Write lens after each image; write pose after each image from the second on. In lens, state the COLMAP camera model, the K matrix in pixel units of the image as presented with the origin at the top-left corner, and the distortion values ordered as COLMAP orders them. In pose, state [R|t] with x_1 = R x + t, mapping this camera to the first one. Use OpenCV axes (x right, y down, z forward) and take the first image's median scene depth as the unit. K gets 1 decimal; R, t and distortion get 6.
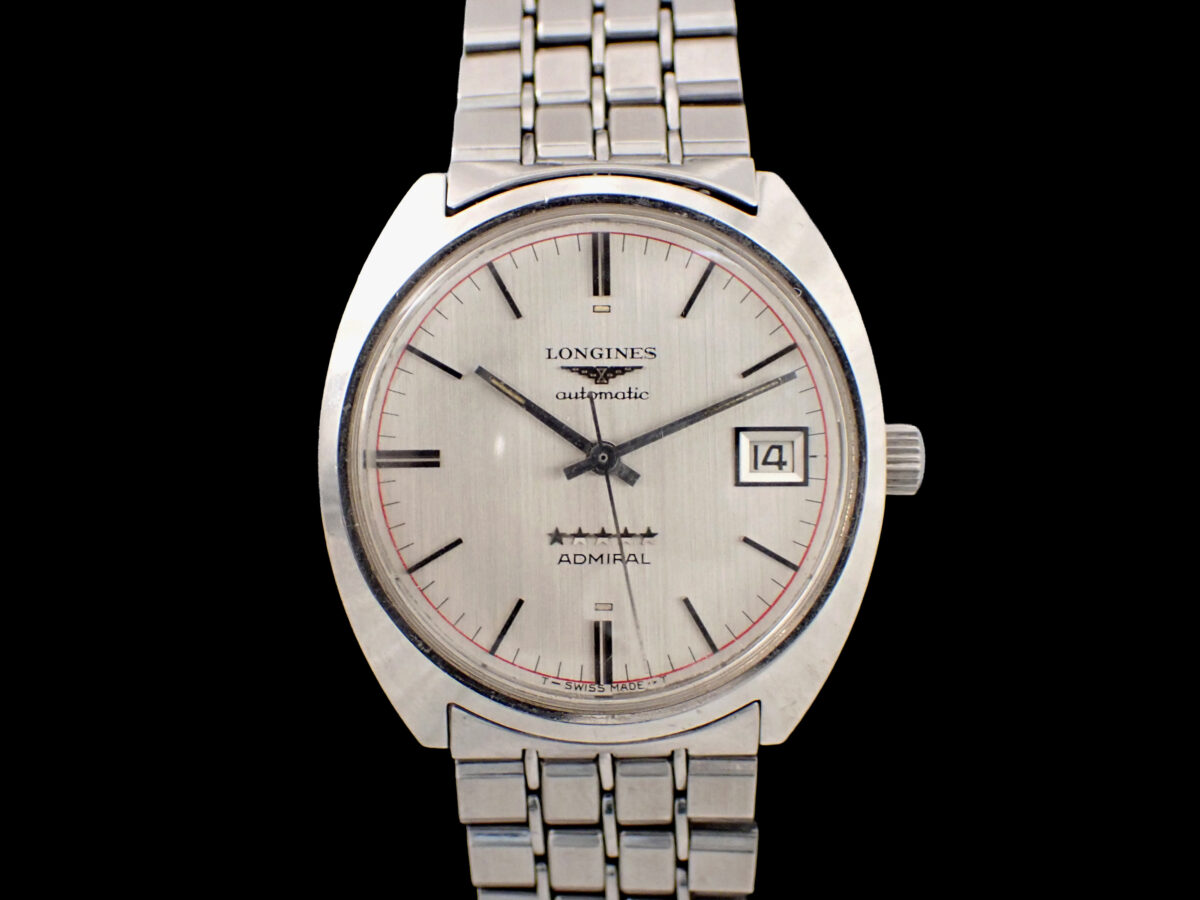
lens RADIAL K [[2034.2, 0, 607.3], [0, 2034.2, 444.7], [0, 0, 1]] dist [0.073195, 0.000000]
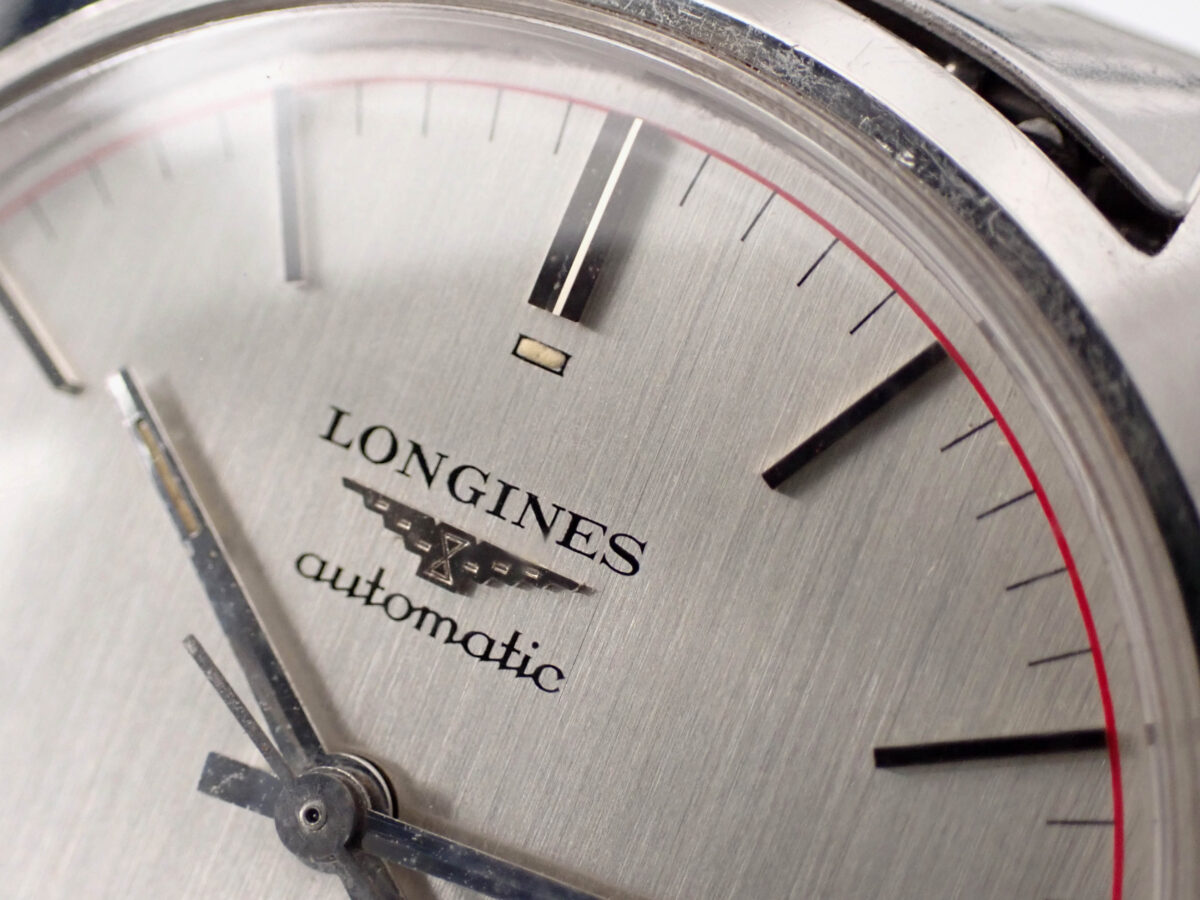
lens RADIAL K [[2333.1, 0, 598.5], [0, 2333.1, 445.7], [0, 0, 1]] dist [0.049549, 0.000000]
pose [[0.859898, 0.378826, -0.342150, 0.127784], [-0.401802, 0.915718, 0.004062, -0.059365], [0.314851, 0.133984, 0.939637, 0.680015]]
